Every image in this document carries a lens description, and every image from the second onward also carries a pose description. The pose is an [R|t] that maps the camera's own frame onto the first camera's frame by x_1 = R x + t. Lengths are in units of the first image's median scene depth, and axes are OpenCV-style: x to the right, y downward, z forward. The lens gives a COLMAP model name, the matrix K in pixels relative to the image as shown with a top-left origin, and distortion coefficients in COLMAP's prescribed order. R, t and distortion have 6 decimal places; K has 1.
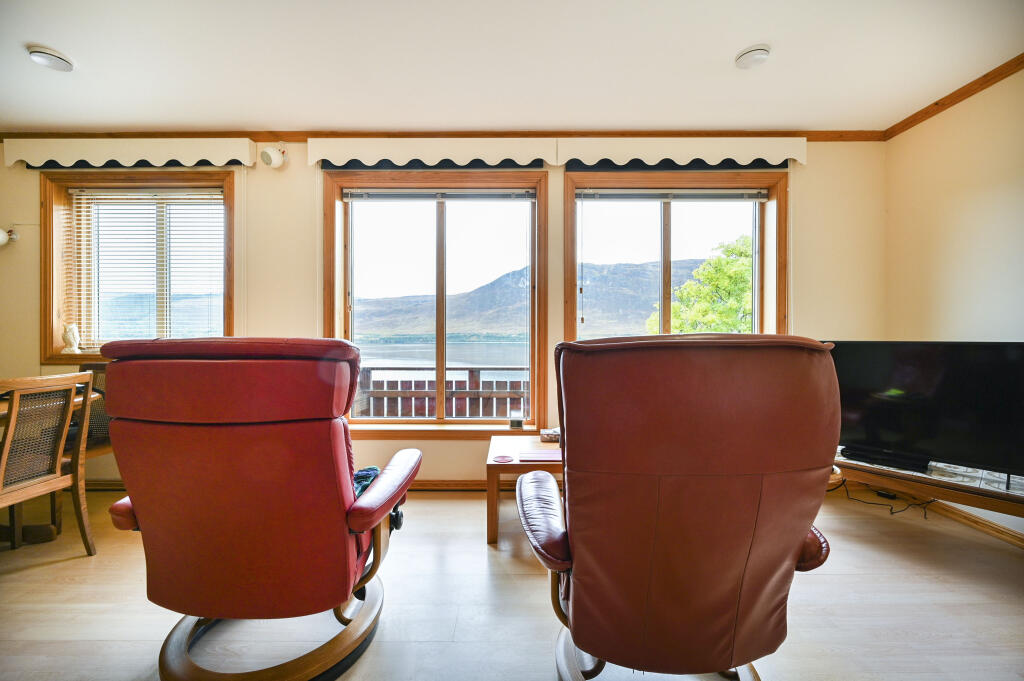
lens RADIAL K [[392.2, 0, 506.2], [0, 392.2, 342.0], [0, 0, 1]] dist [-0.004571, -0.000057]
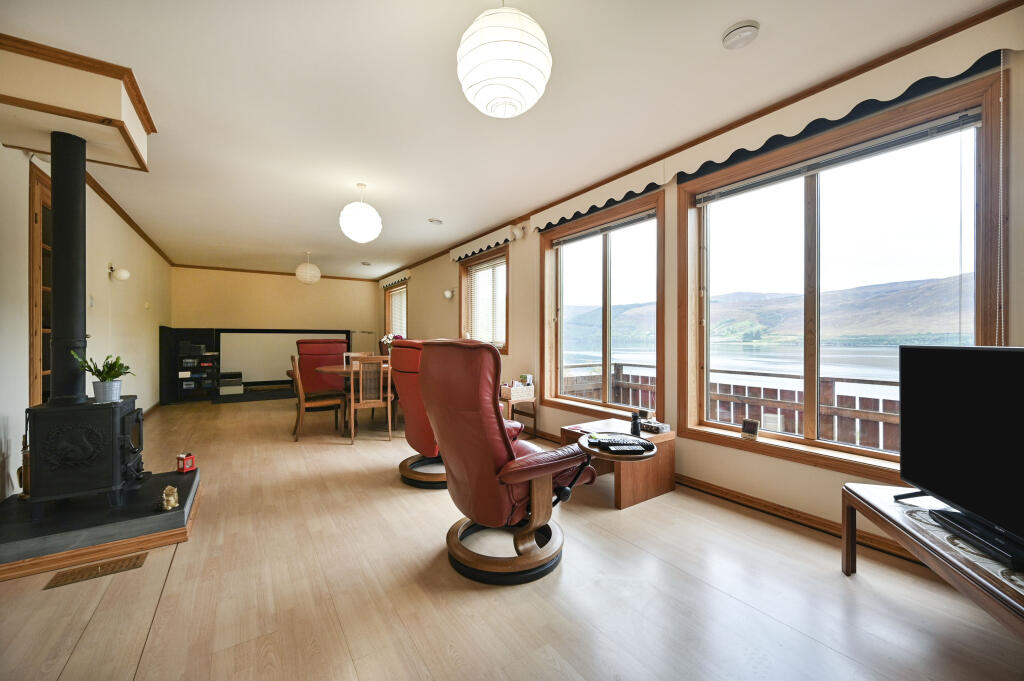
lens RADIAL K [[414.6, 0, 512.5], [0, 414.6, 342.8], [0, 0, 1]] dist [0.008256, -0.000338]
pose [[0.546876, 0.007747, -0.837178, 0.823766], [-0.011296, 0.999934, 0.001874, 0.001875], [0.837138, 0.008432, 0.546927, -0.001821]]
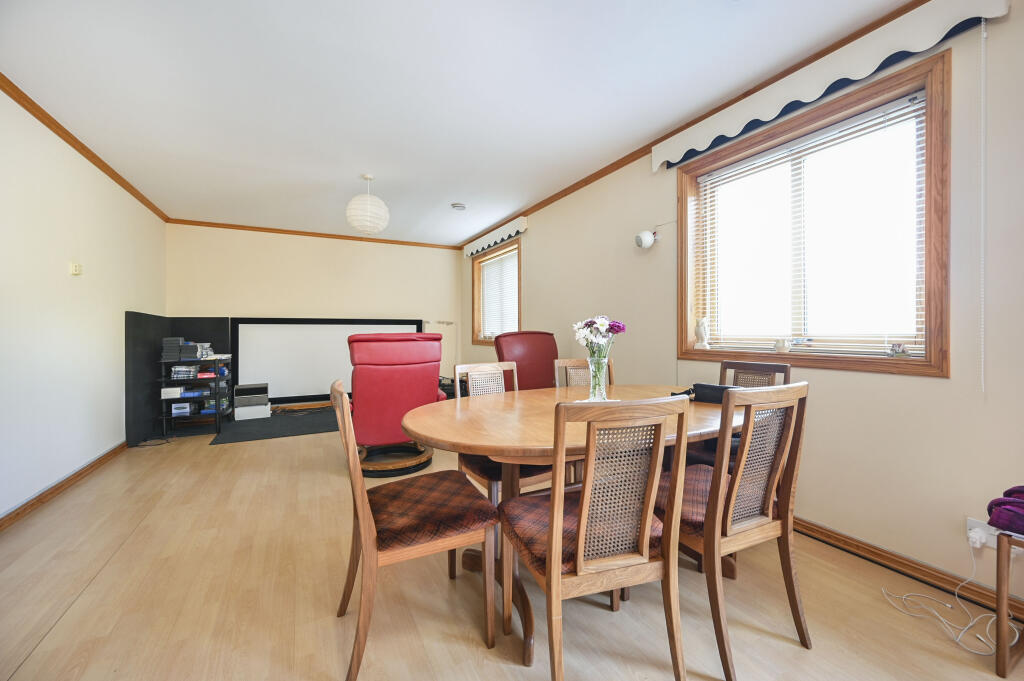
lens RADIAL K [[414.6, 0, 506.8], [0, 414.6, 332.4], [0, 0, 1]] dist [0.008256, -0.000338]
pose [[0.451421, -0.000588, -0.892311, -0.405264], [-0.007842, 0.999959, -0.004627, -0.002096], [0.892277, 0.009086, 0.451398, 0.115153]]
